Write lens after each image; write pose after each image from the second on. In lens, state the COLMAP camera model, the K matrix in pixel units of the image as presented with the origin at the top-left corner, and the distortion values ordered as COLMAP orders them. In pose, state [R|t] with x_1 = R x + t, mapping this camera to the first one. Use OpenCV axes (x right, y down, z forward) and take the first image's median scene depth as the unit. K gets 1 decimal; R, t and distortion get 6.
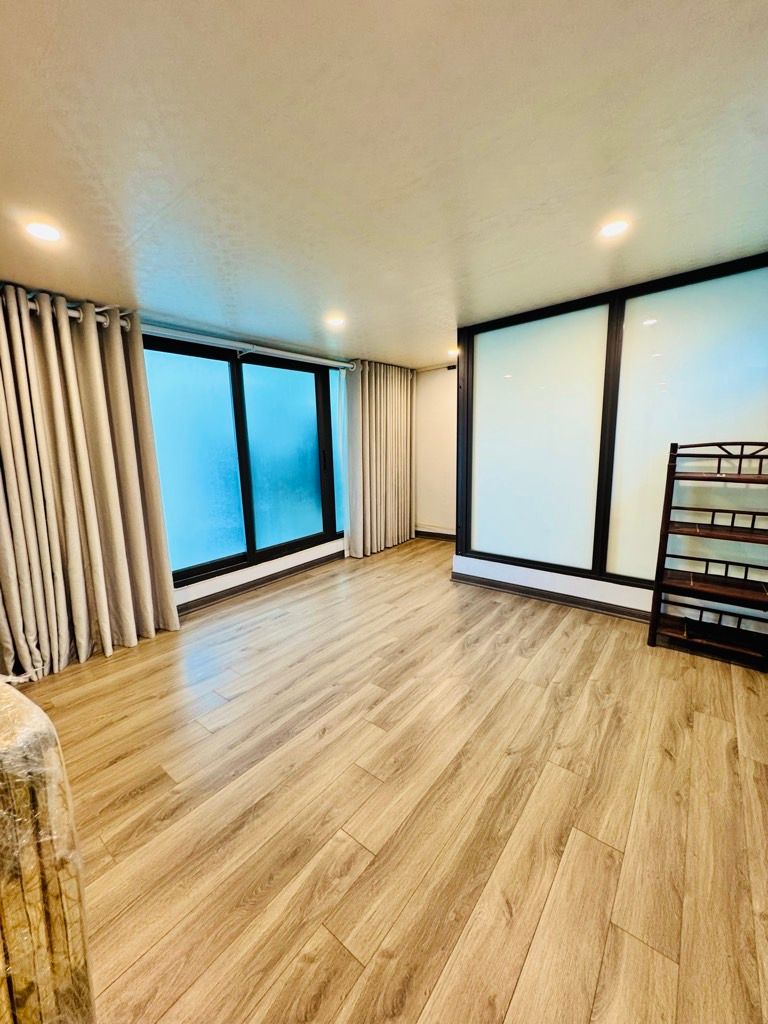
lens RADIAL K [[410.2, 0, 384.0], [0, 410.2, 512.0], [0, 0, 1]] dist [-0.003822, 0.000587]
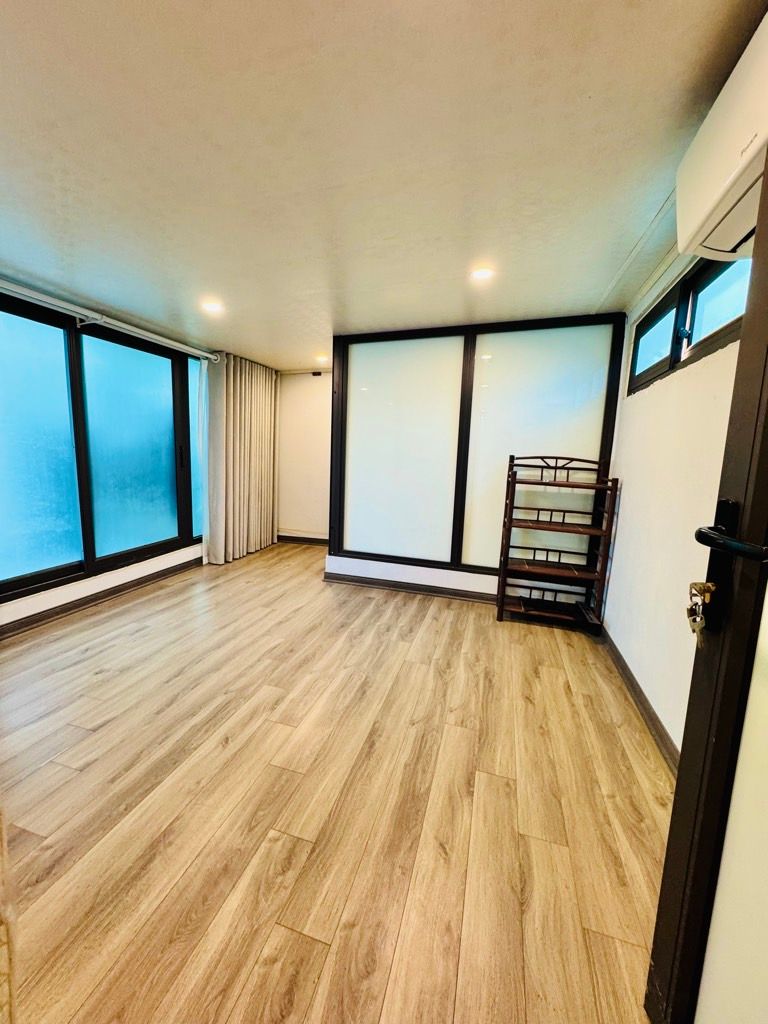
lens RADIAL K [[410.2, 0, 384.0], [0, 410.2, 512.0], [0, 0, 1]] dist [-0.003822, 0.000587]
pose [[0.925735, 0.004455, 0.378146, -0.127600], [0.005415, 0.999672, -0.025033, 0.035172], [-0.378133, 0.025221, 0.925408, 0.000978]]
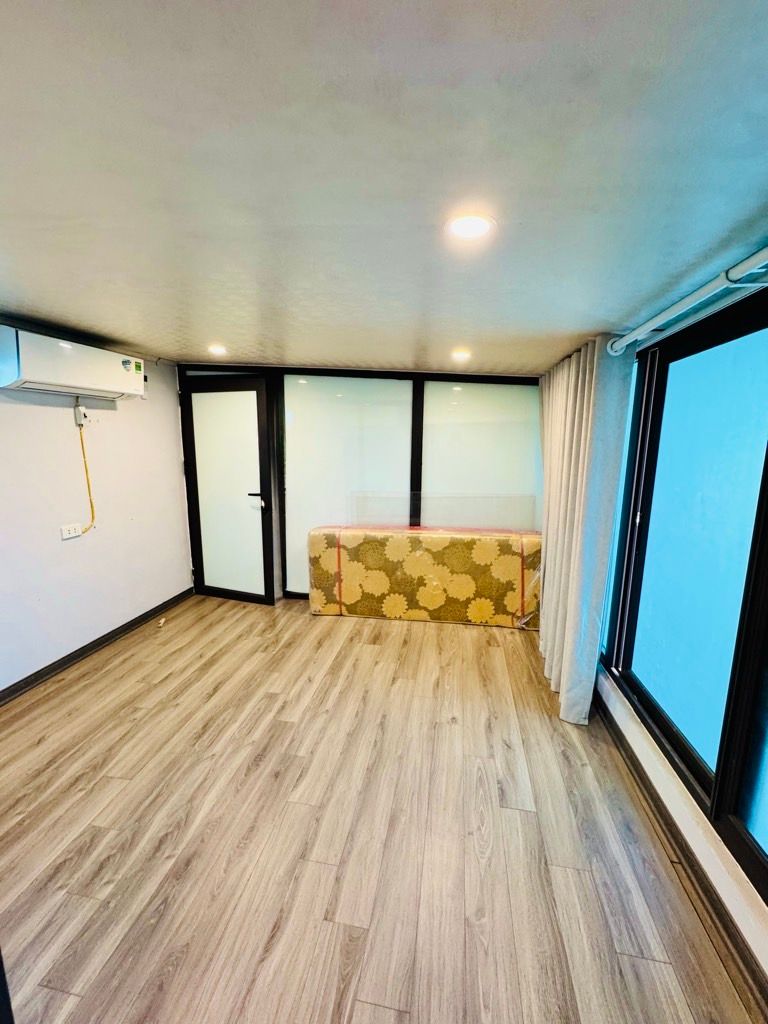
lens RADIAL K [[411.5, 0, 384.0], [0, 411.5, 512.0], [0, 0, 1]] dist [-0.002875, 0.000297]
pose [[-0.886804, 0.093124, -0.452666, 0.174766], [-0.065672, 0.944155, 0.322890, -0.405233], [0.457456, 0.316068, -0.831165, 1.633126]]
